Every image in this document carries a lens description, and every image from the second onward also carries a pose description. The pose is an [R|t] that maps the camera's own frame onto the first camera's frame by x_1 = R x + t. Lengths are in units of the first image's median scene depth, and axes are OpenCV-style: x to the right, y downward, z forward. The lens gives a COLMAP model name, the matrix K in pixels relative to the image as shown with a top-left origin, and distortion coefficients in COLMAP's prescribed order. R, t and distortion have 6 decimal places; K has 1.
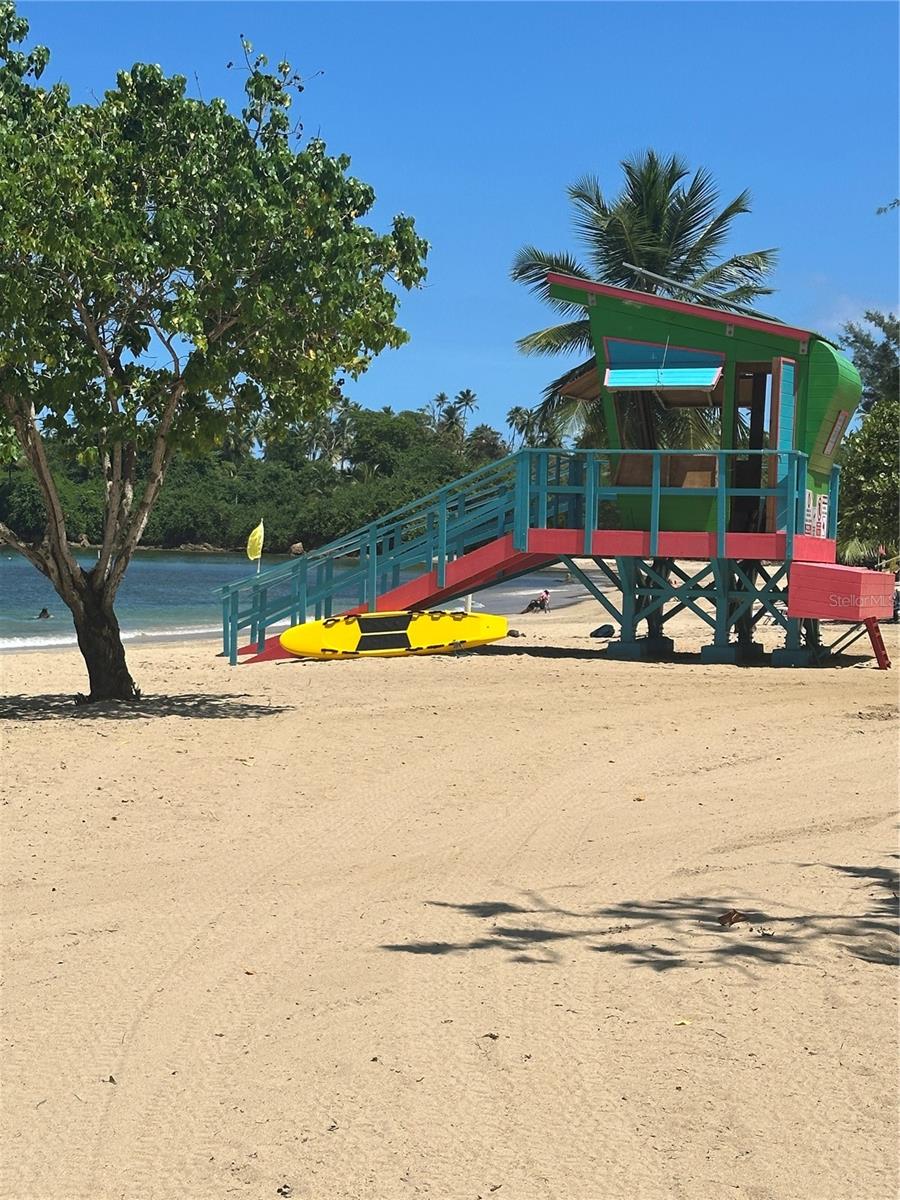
lens RADIAL K [[2183.3, 0, 450.0], [0, 2183.3, 600.0], [0, 0, 1]] dist [0.048606, 0.061607]
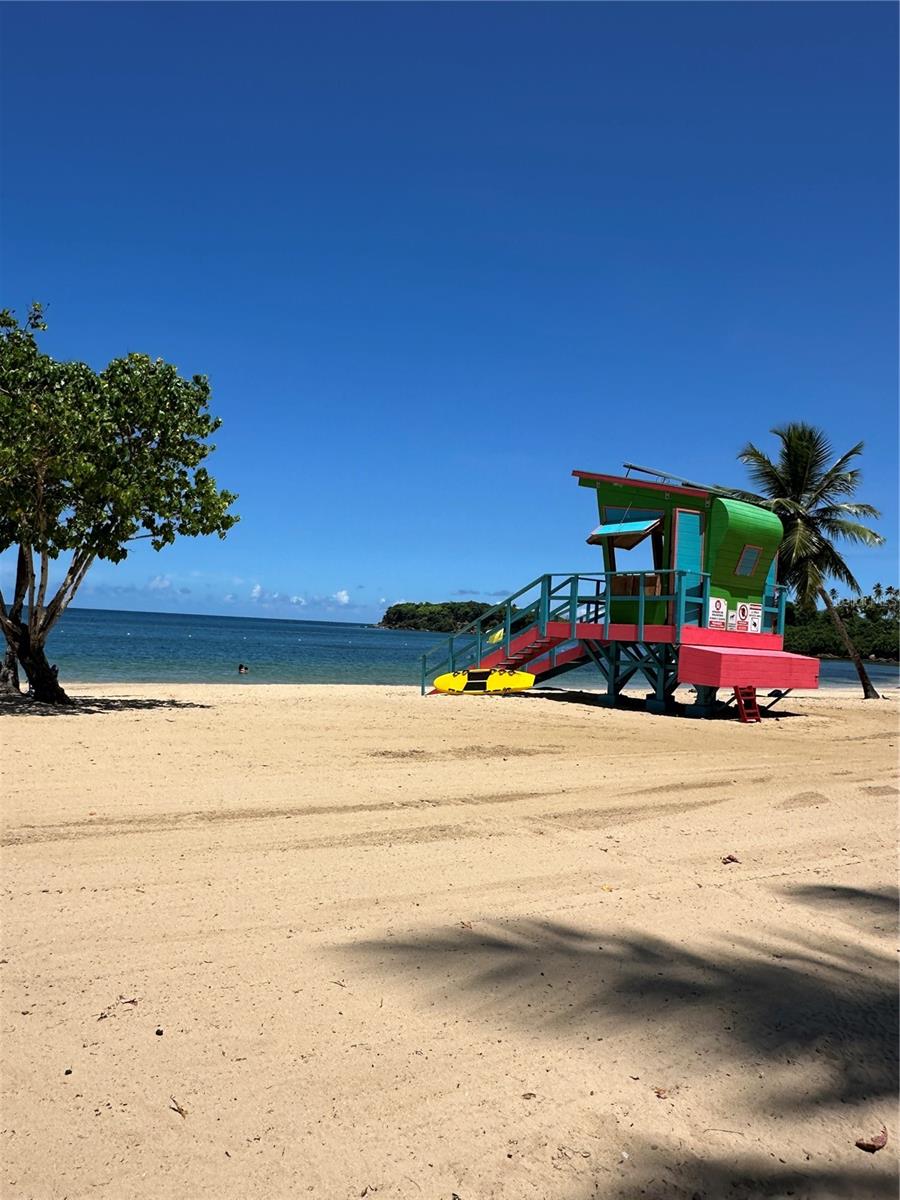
lens RADIAL K [[839.4, 0, 450.0], [0, 839.4, 600.0], [0, 0, 1]] dist [-0.004481, -0.000595]
pose [[0.835389, -0.003837, -0.549646, 0.323286], [-0.044004, 0.996299, -0.073834, 0.000871], [0.547895, 0.085867, 0.832129, 0.423800]]
